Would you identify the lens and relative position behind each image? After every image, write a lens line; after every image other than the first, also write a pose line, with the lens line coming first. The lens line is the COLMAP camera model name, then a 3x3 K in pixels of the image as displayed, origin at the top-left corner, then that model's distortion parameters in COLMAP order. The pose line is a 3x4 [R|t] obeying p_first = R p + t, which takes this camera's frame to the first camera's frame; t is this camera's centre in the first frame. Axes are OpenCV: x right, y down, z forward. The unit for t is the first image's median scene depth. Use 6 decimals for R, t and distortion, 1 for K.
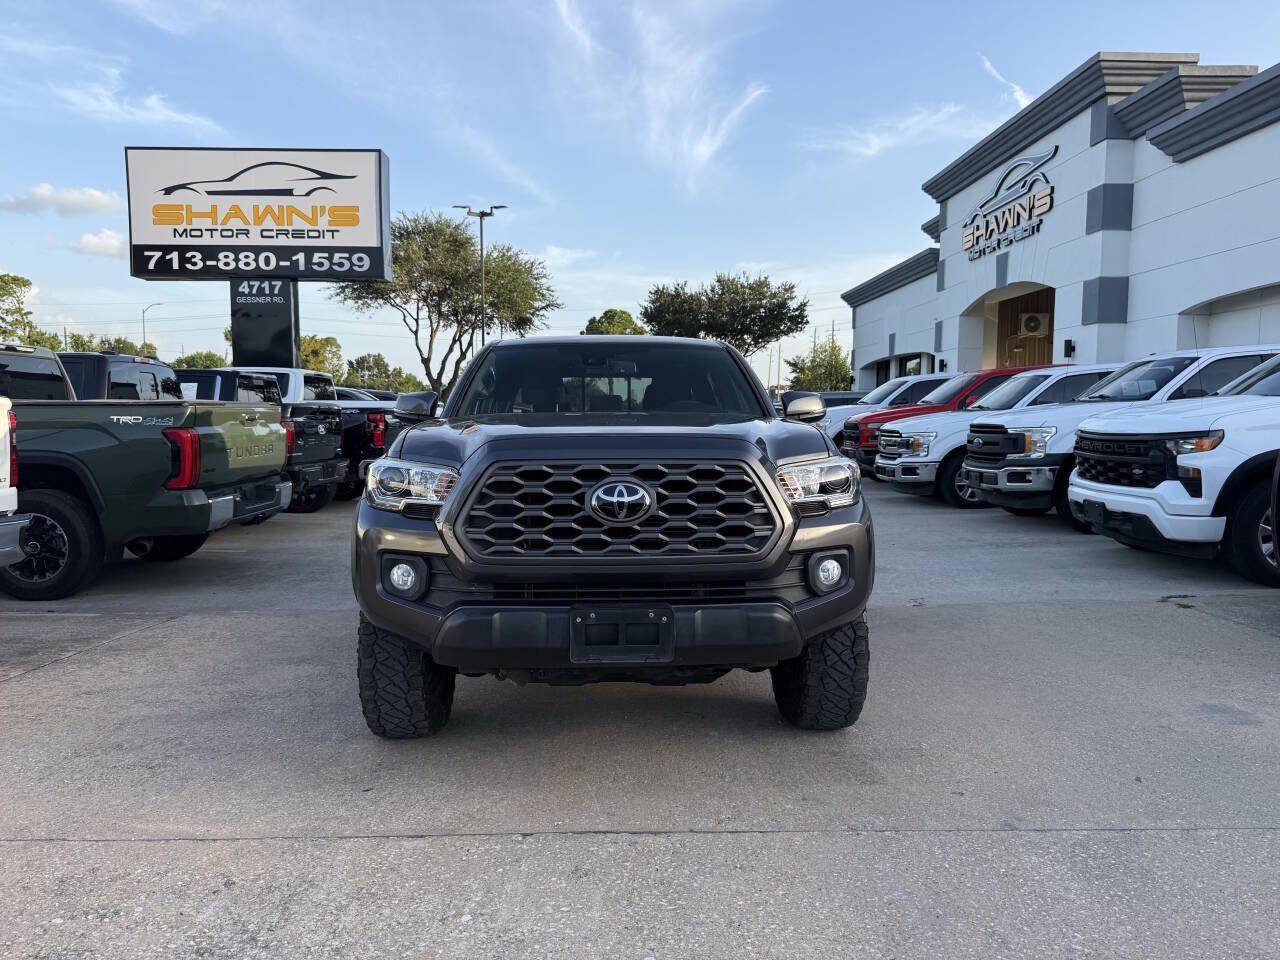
lens RADIAL K [[903.5, 0, 631.4], [0, 903.5, 484.8], [0, 0, 1]] dist [0.045817, -0.056920]
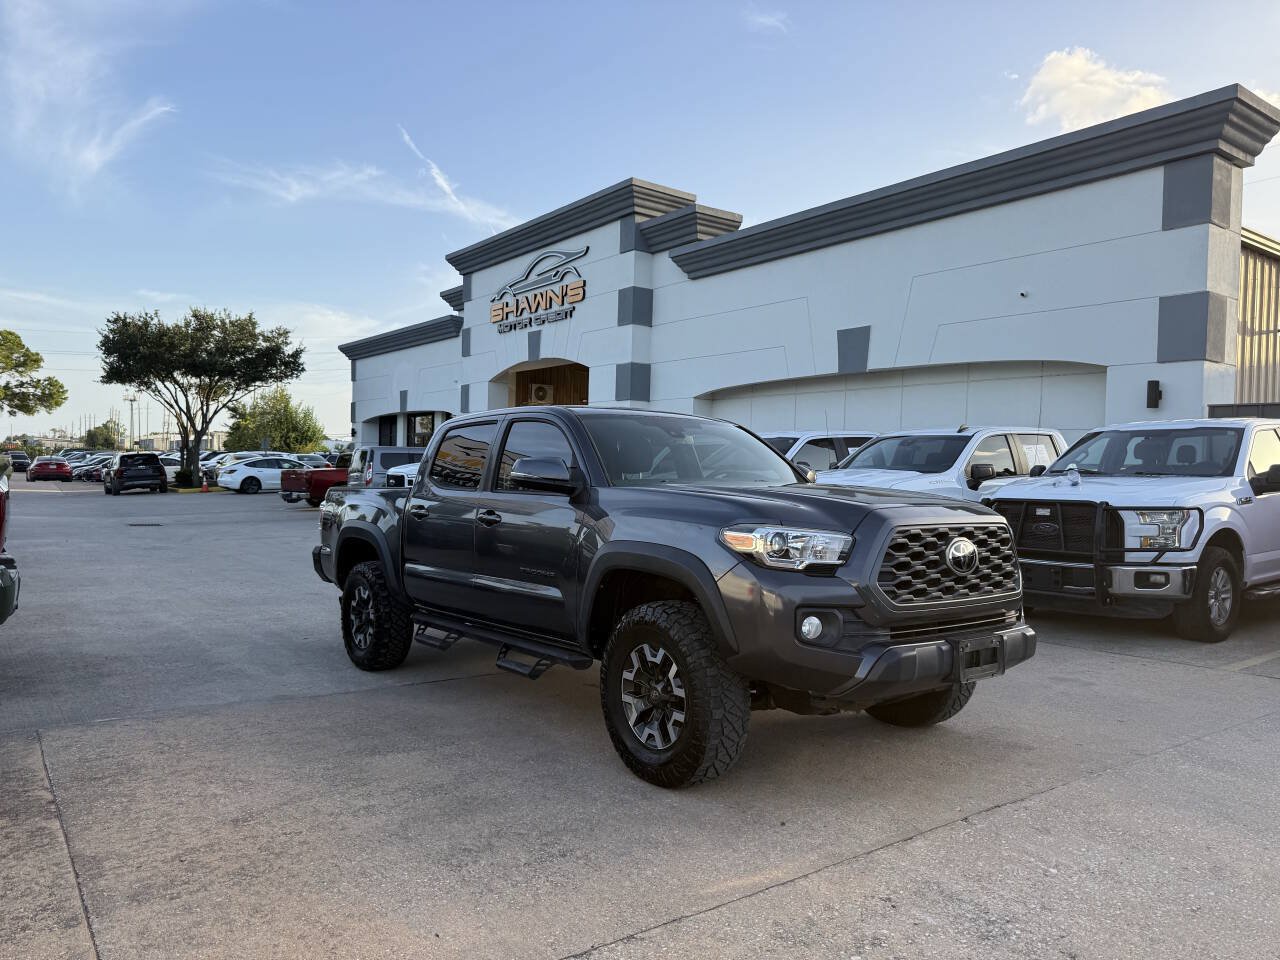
lens RADIAL K [[904.2, 0, 640.6], [0, 904.2, 491.3], [0, 0, 1]] dist [0.055043, -0.071404]
pose [[0.814731, 0.007526, 0.579790, -0.203650], [0.022025, 0.998792, -0.043915, -0.005033], [-0.579420, 0.048549, 0.813582, 0.032265]]
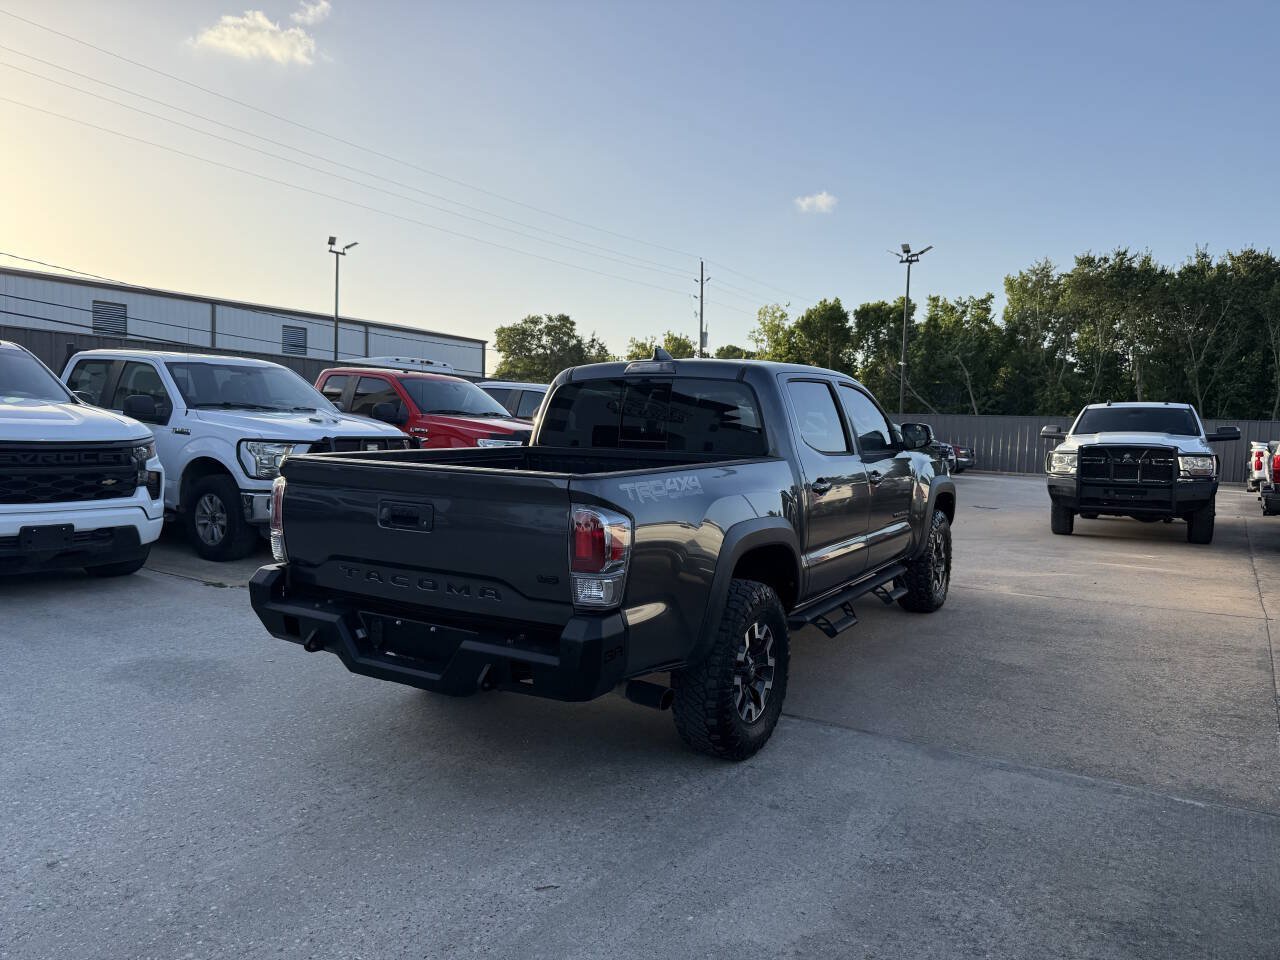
lens RADIAL K [[907.9, 0, 634.7], [0, 907.9, 480.5], [0, 0, 1]] dist [0.027158, -0.027966]
pose [[-0.829733, -0.050401, 0.555880, -0.178277], [0.017645, 0.993049, 0.116375, -0.050674], [-0.557881, 0.106369, -0.823076, 0.646452]]
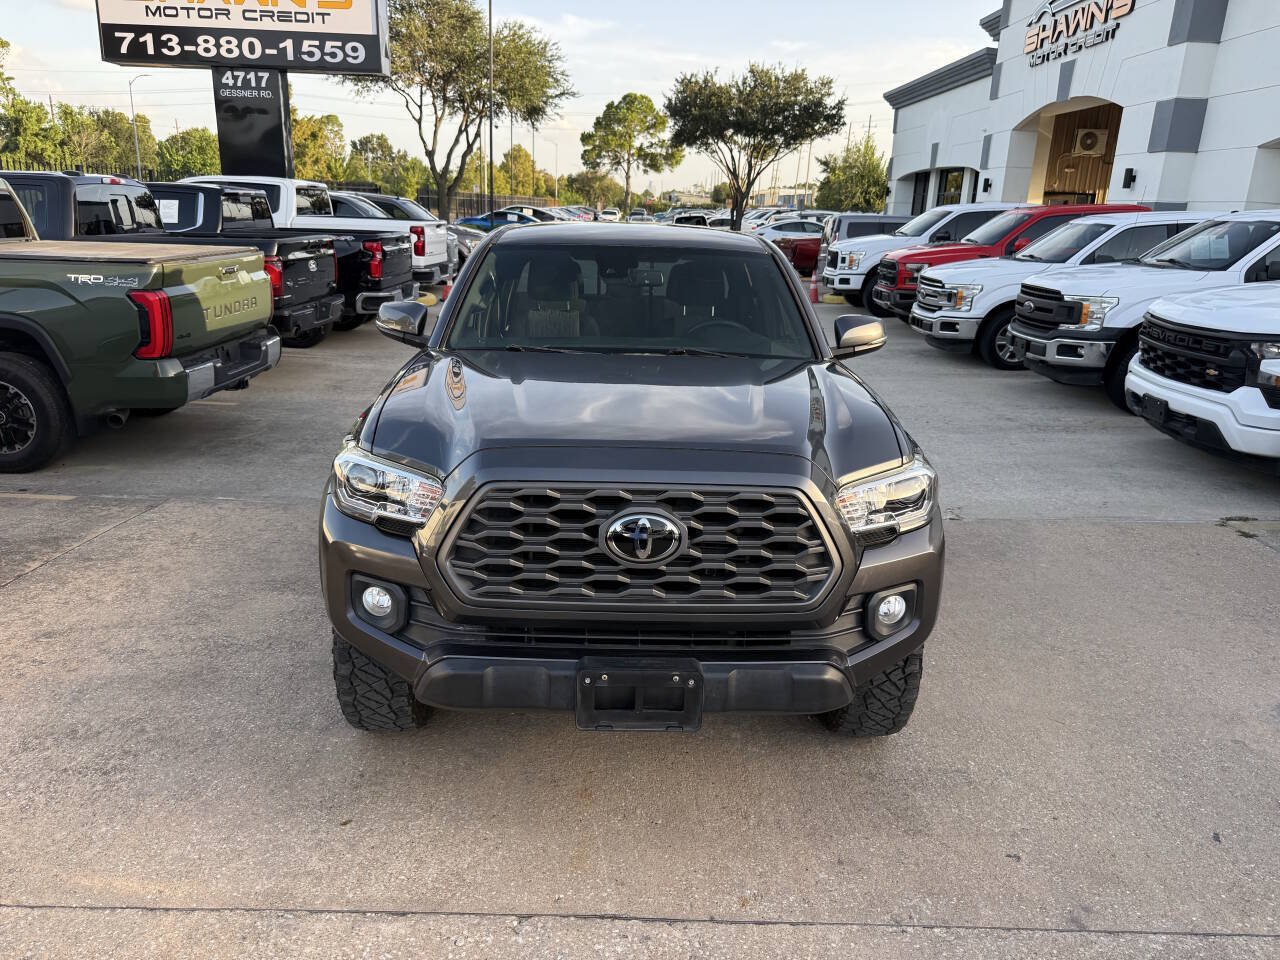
lens RADIAL K [[907.9, 0, 634.7], [0, 907.9, 480.5], [0, 0, 1]] dist [0.027158, -0.027966]
pose [[0.999338, 0.036117, -0.004398, -0.003187], [-0.034398, 0.977249, 0.209288, -0.034915], [0.011857, -0.208998, 0.977844, 0.038451]]
